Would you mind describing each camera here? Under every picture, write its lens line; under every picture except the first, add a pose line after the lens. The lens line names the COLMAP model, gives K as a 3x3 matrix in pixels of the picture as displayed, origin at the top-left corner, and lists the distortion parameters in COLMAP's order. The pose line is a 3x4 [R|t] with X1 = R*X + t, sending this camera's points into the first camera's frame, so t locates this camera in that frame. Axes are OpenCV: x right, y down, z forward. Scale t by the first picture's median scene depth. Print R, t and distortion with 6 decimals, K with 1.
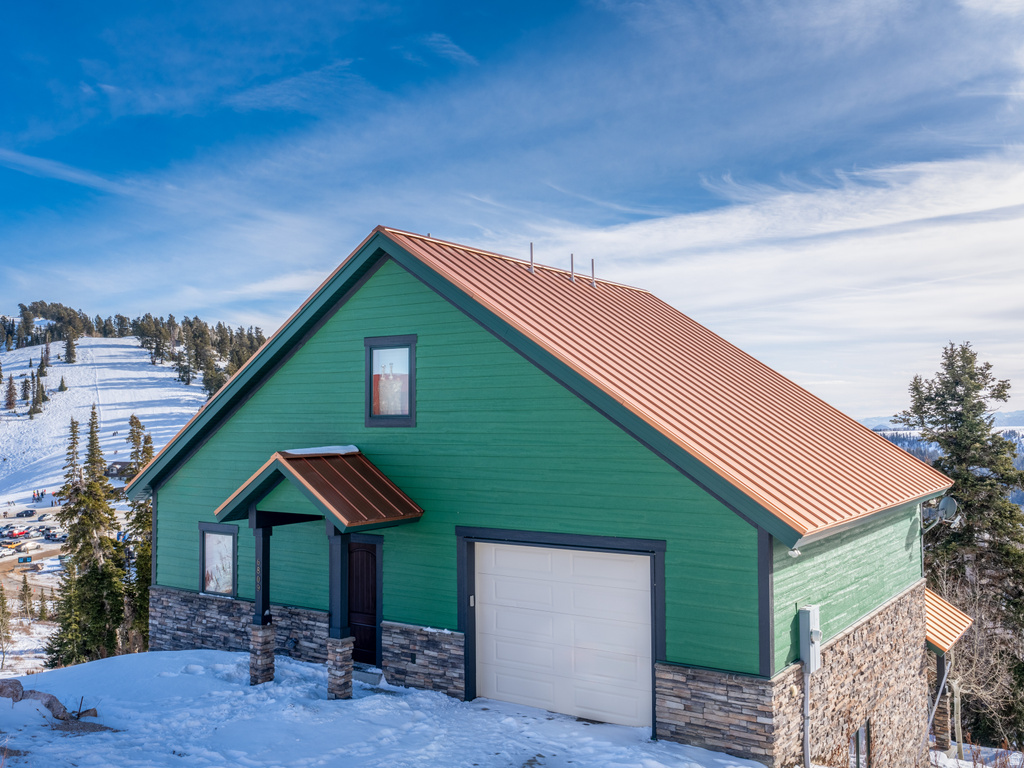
lens RADIAL K [[936.6, 0, 512.0], [0, 936.6, 384.0], [0, 0, 1]] dist [-0.027423, -0.000017]
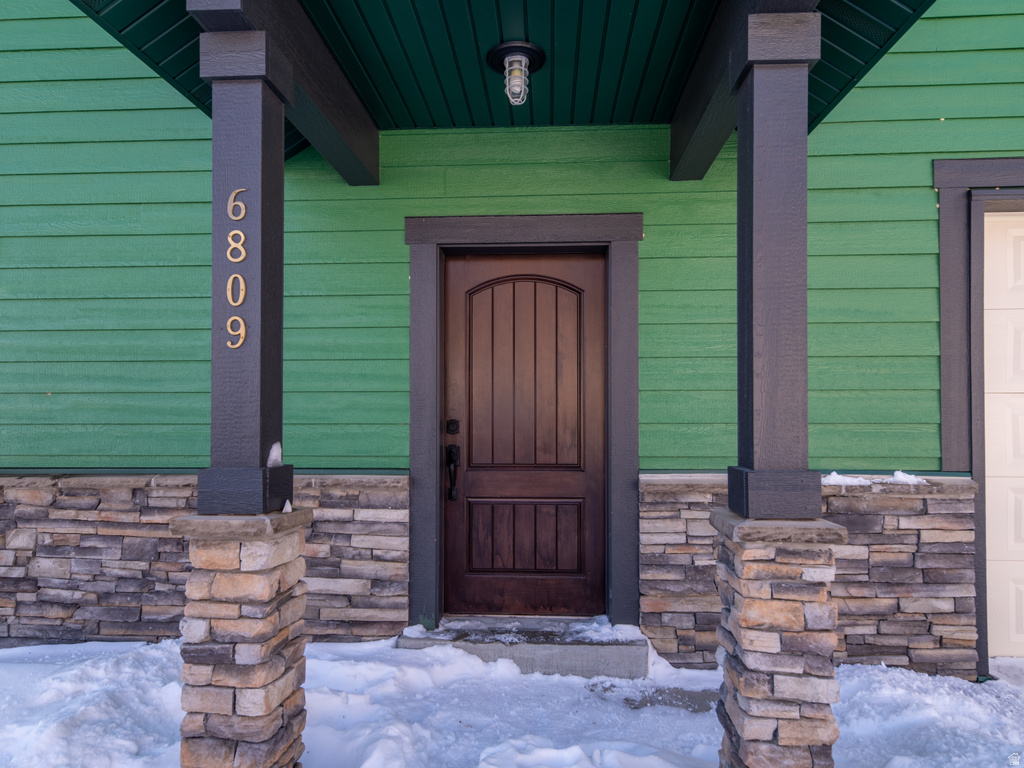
lens RADIAL K [[604.8, 0, 514.9], [0, 604.8, 414.0], [0, 0, 1]] dist [0.006186, 0.000712]
pose [[0.858491, 0.004398, 0.512811, -0.293602], [-0.024633, 0.999163, 0.032669, 0.235992], [-0.512237, -0.040678, 0.857880, 0.878268]]
